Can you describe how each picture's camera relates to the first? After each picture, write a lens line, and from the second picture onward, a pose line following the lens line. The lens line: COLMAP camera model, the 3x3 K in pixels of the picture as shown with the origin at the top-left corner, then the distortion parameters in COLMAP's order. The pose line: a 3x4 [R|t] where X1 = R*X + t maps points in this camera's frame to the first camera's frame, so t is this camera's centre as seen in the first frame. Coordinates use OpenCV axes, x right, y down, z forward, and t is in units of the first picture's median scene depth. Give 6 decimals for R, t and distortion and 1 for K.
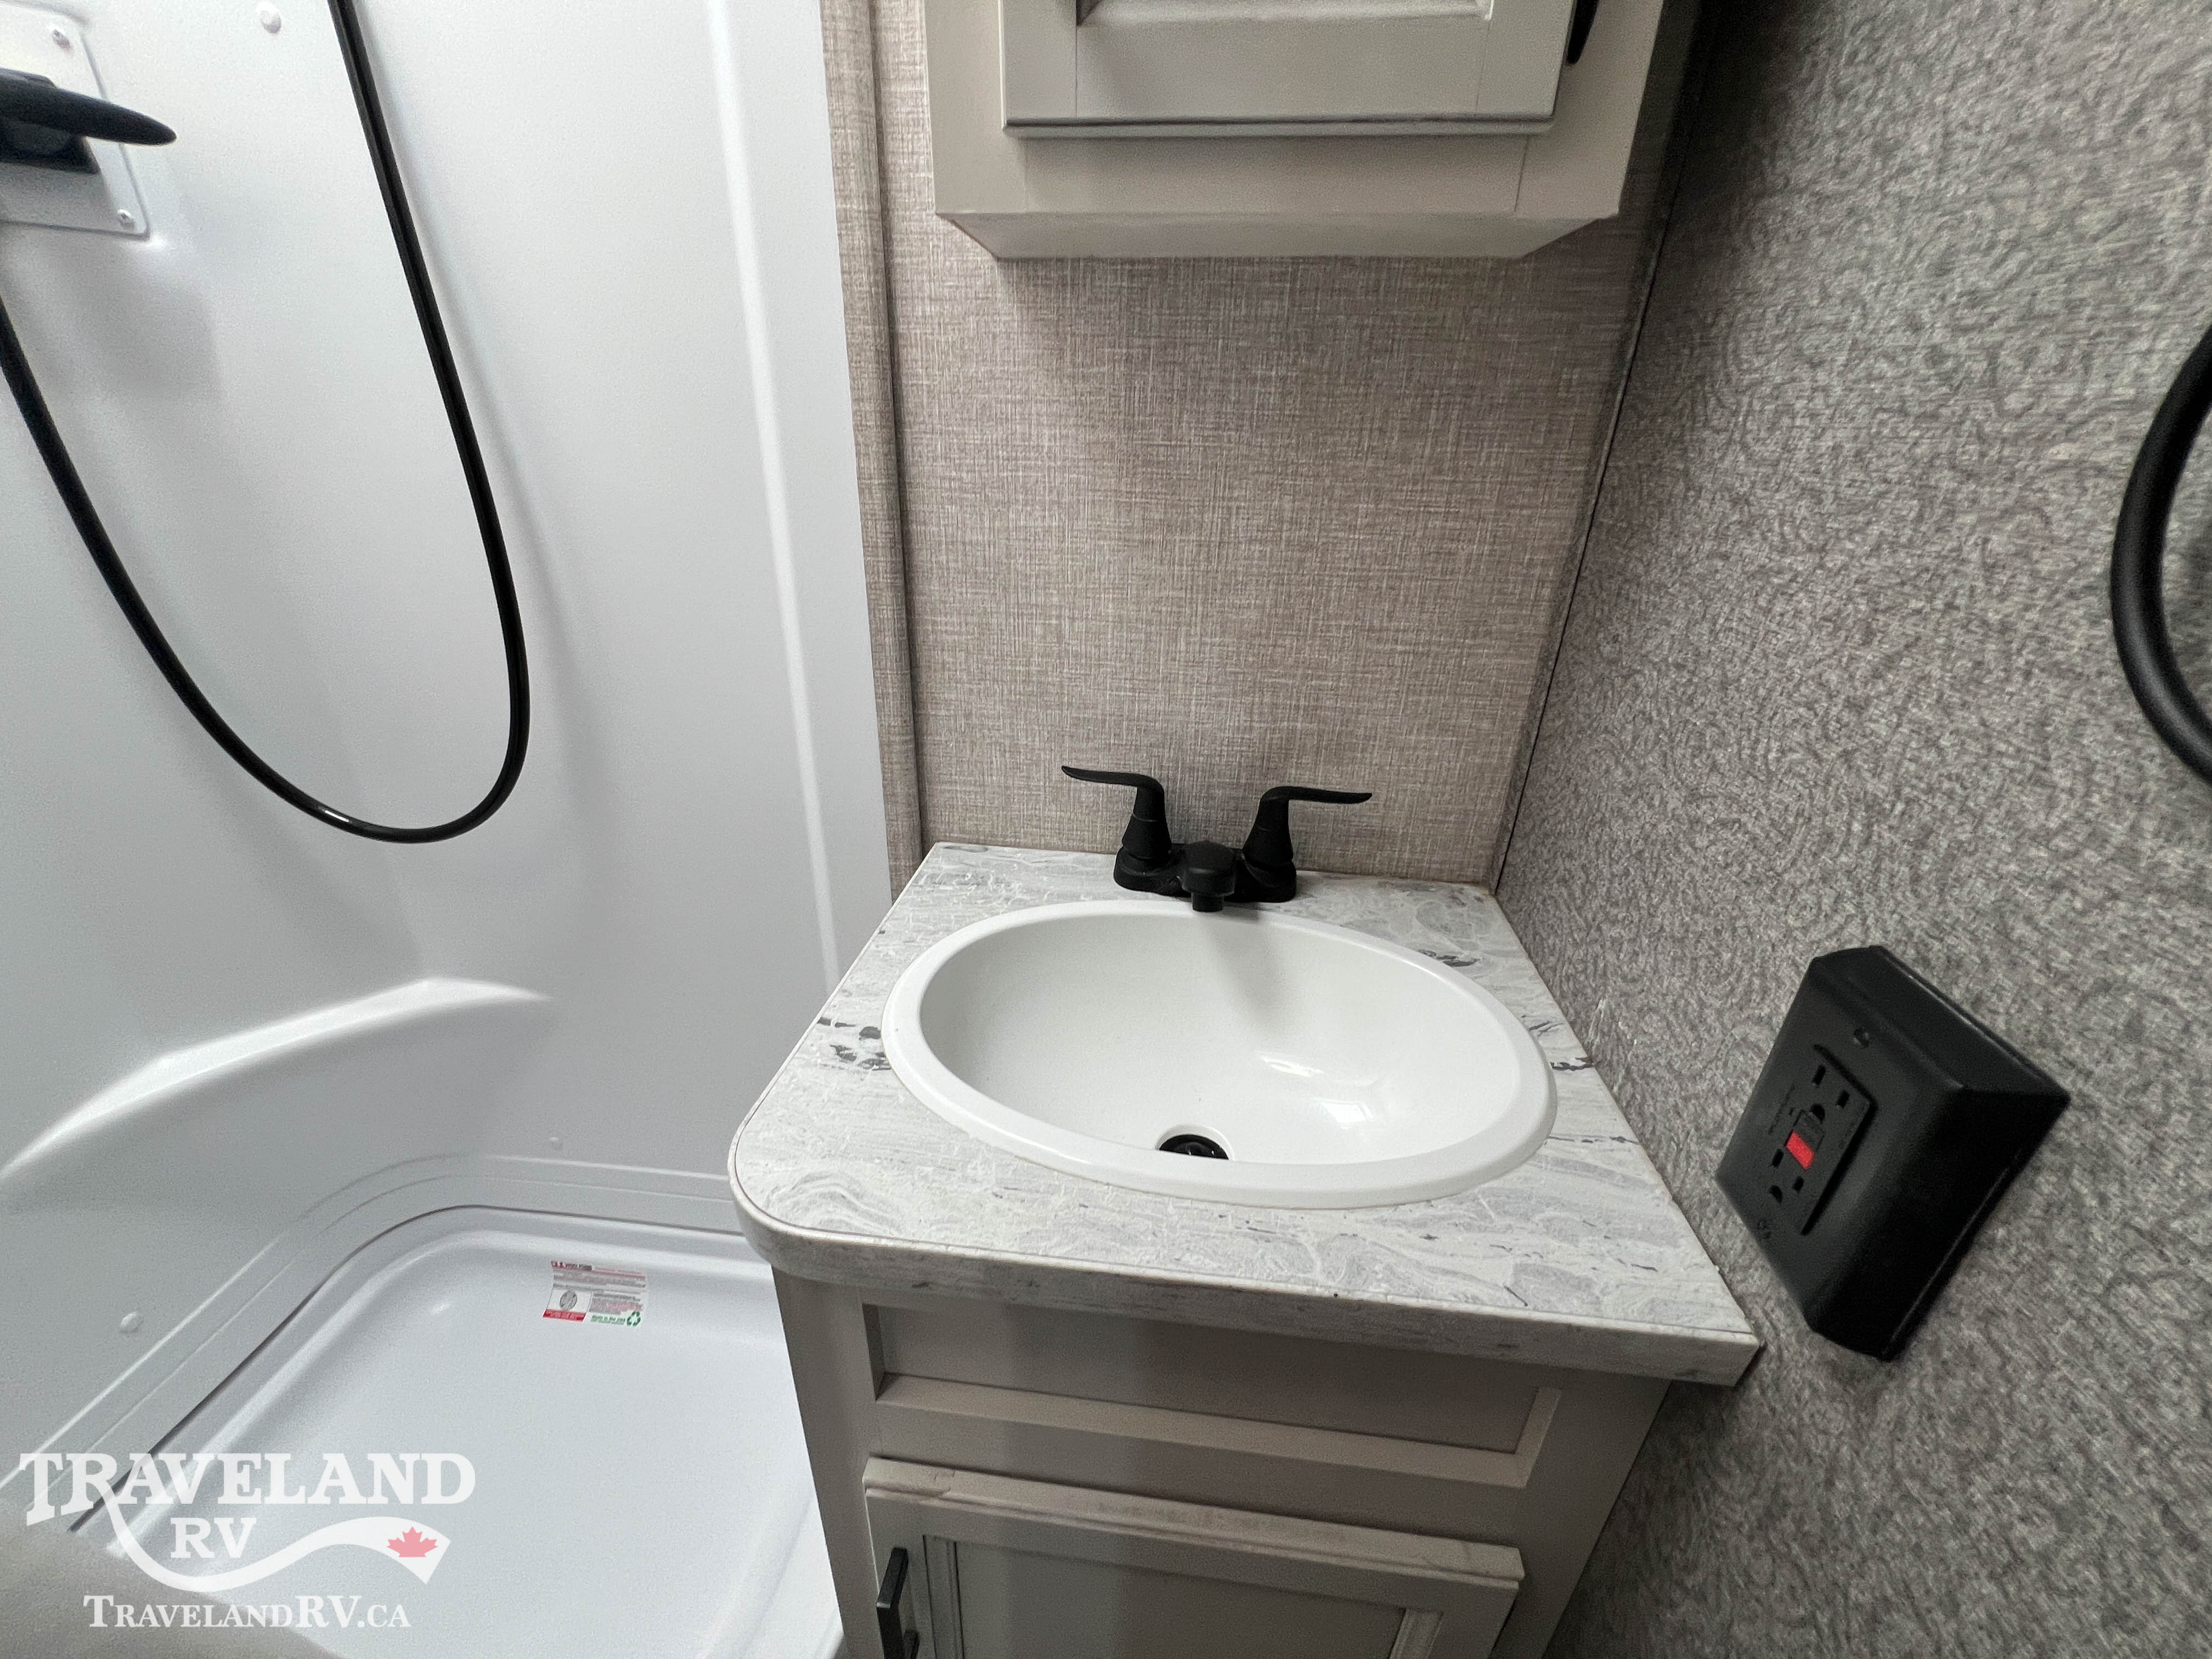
lens RADIAL K [[885.0, 0, 1105.0], [0, 885.0, 825.5], [0, 0, 1]] dist [-0.002957, 0.000538]
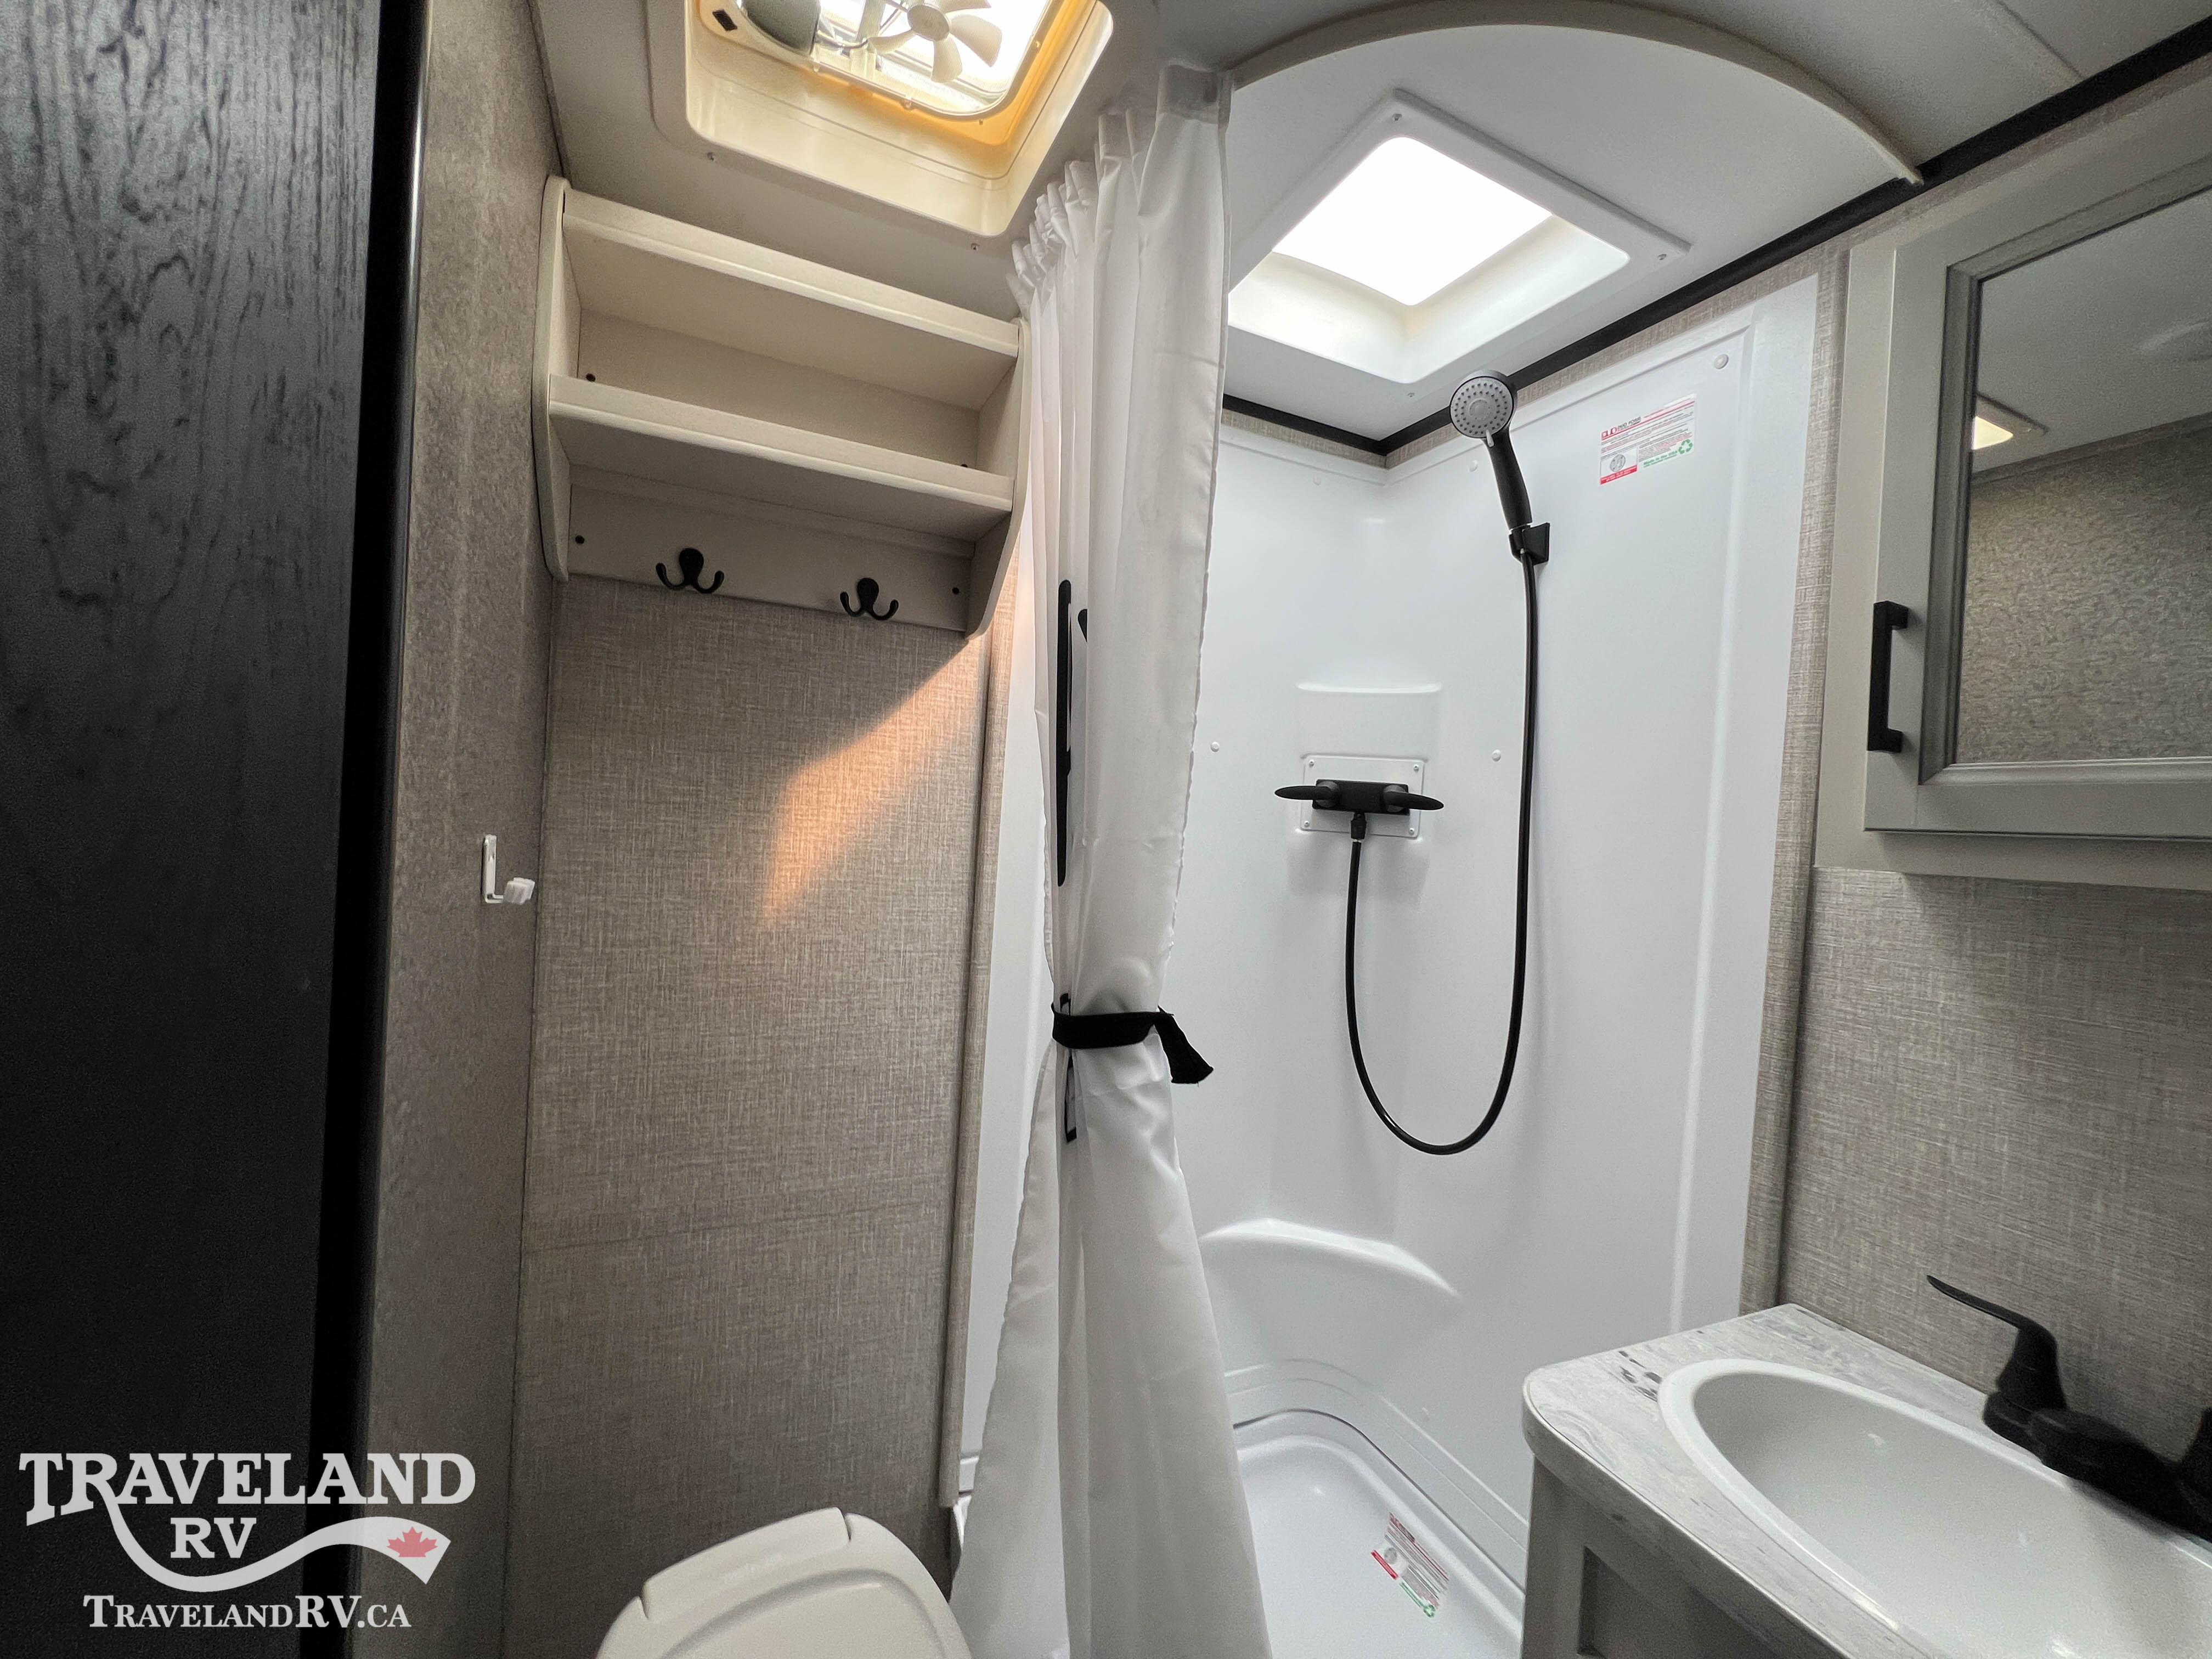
lens RADIAL K [[885.0, 0, 1102.3], [0, 885.0, 825.2], [0, 0, 1]] dist [-0.002957, 0.000538]
pose [[0.501510, 0.014202, -0.865035, 0.434381], [-0.412018, 0.883119, -0.224371, 0.123853], [0.760742, 0.468934, 0.448744, -0.609349]]
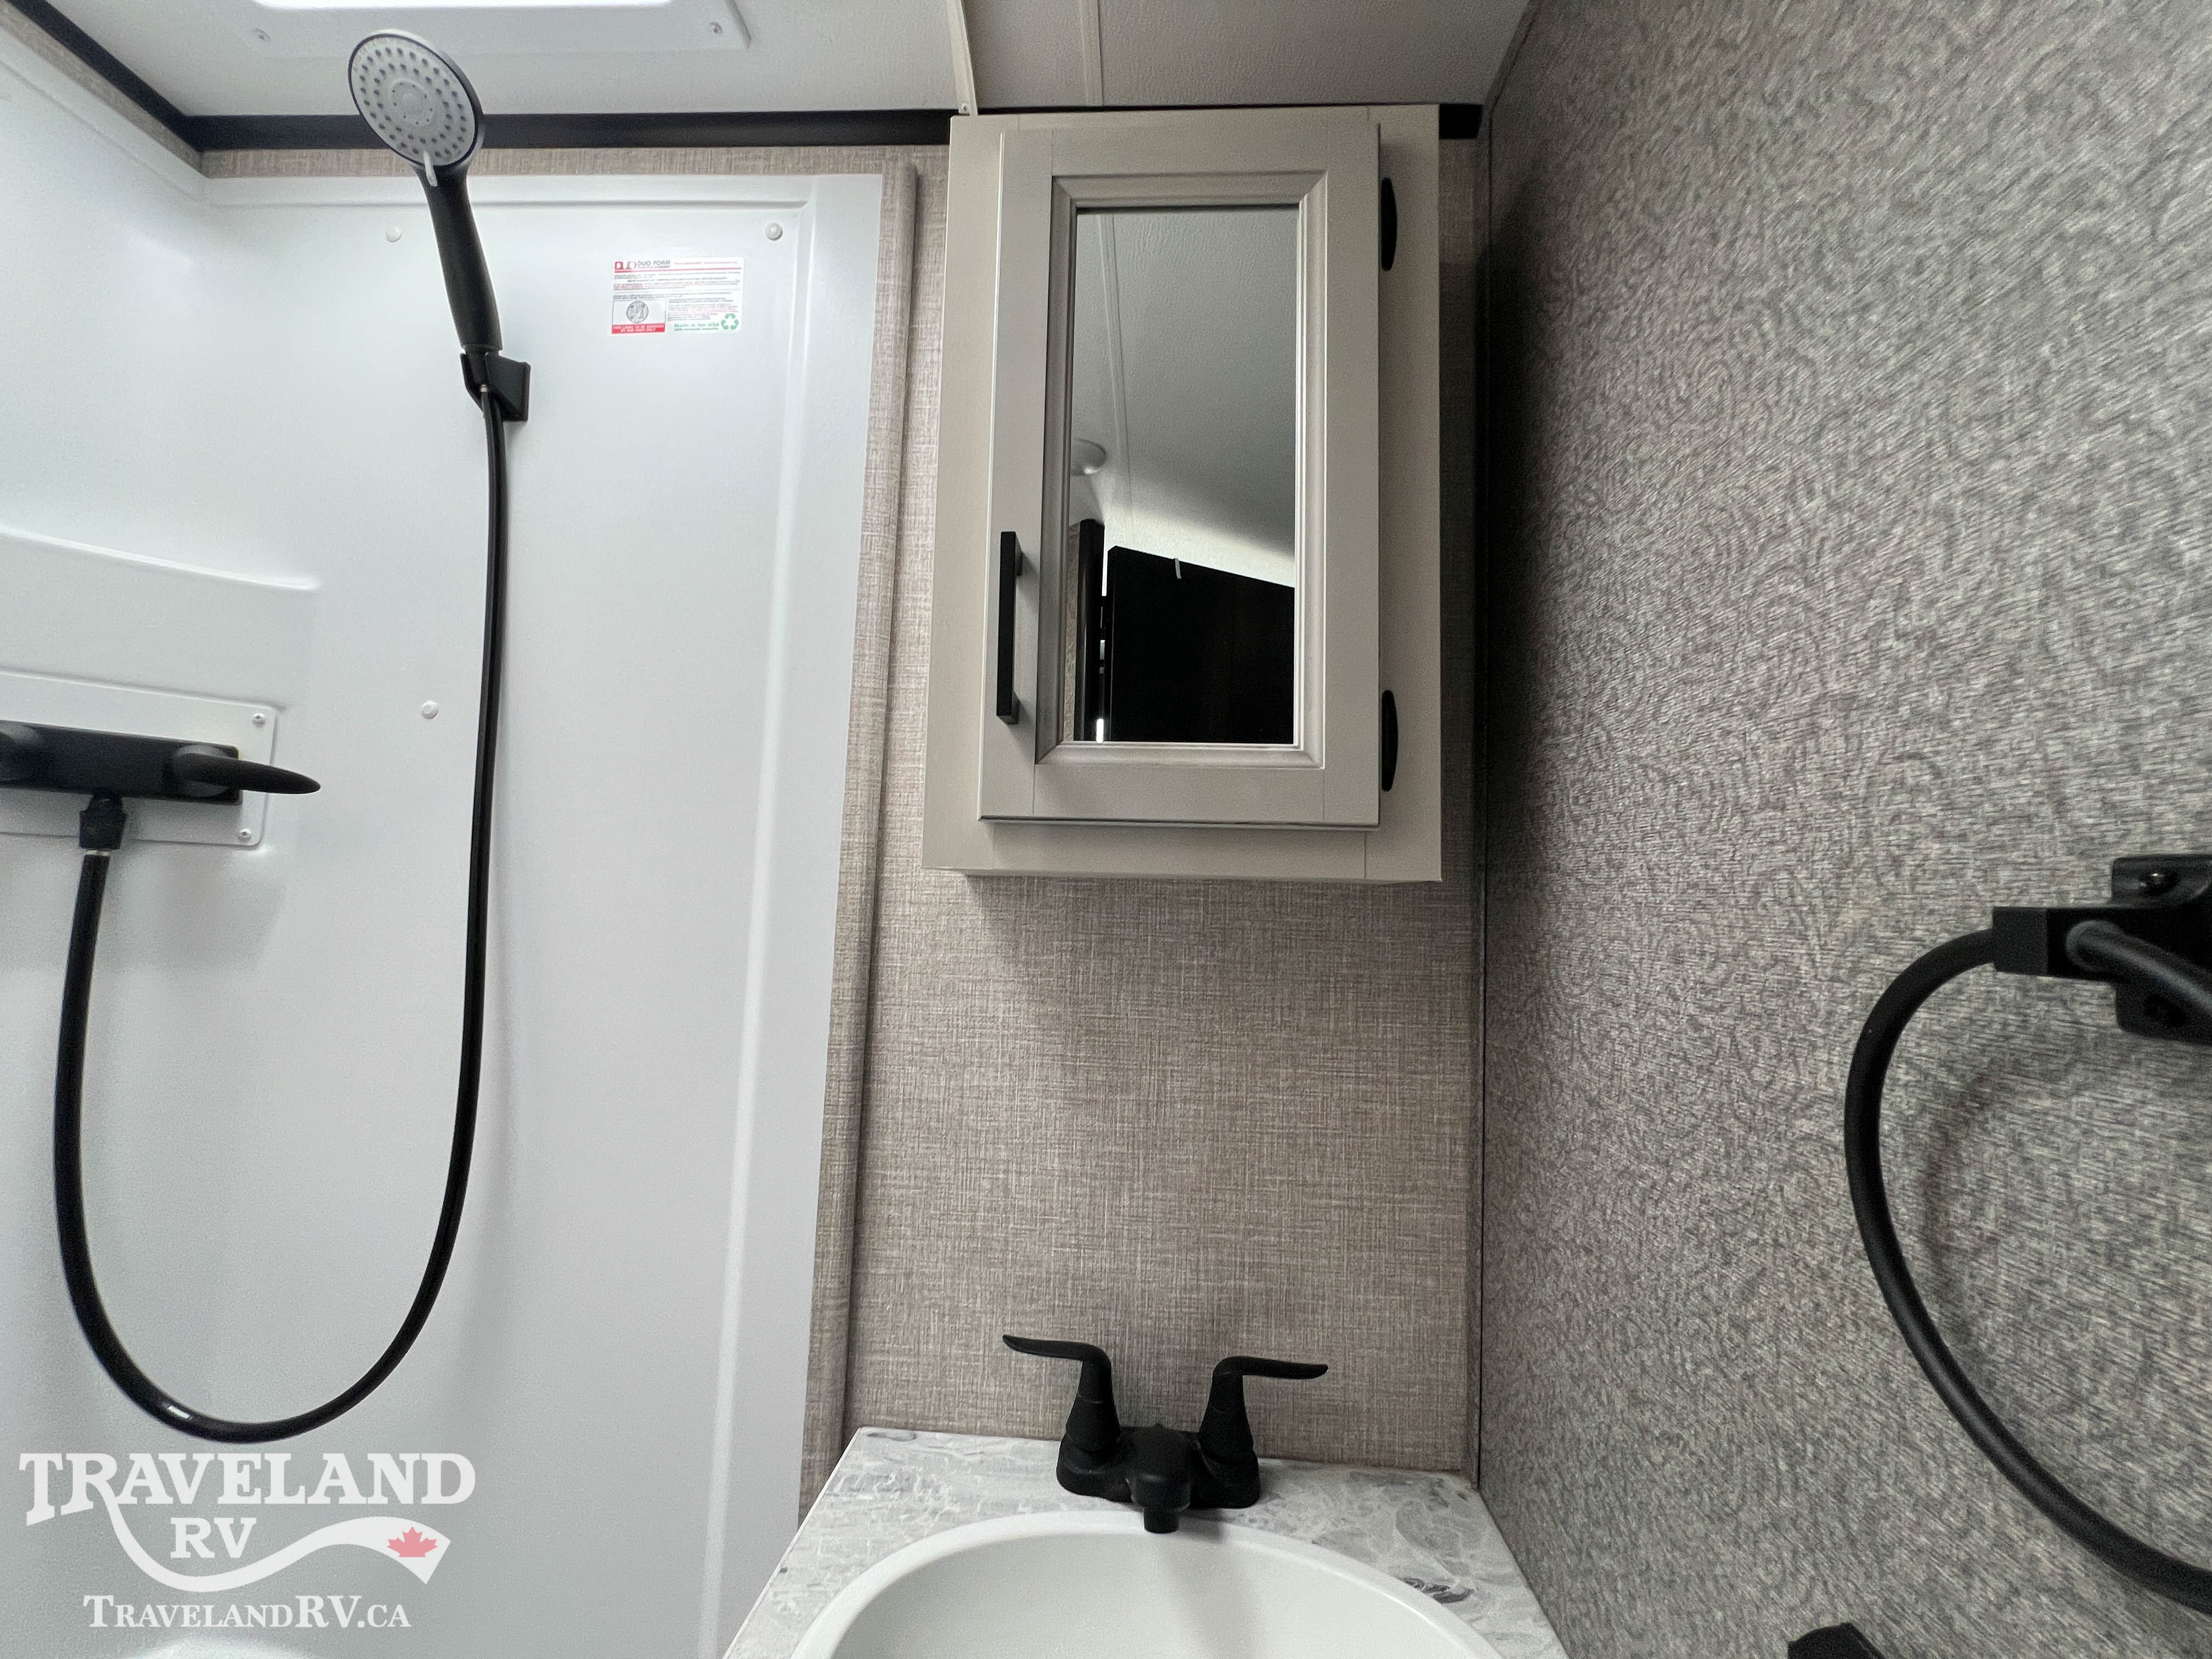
lens RADIAL K [[885.0, 0, 1104.0], [0, 885.0, 826.7], [0, 0, 1]] dist [-0.002957, 0.000538]
pose [[0.998642, 0.012612, 0.050556, 0.005307], [0.013966, 0.869979, -0.492892, -0.084134], [-0.050199, 0.492928, 0.868621, -0.117685]]
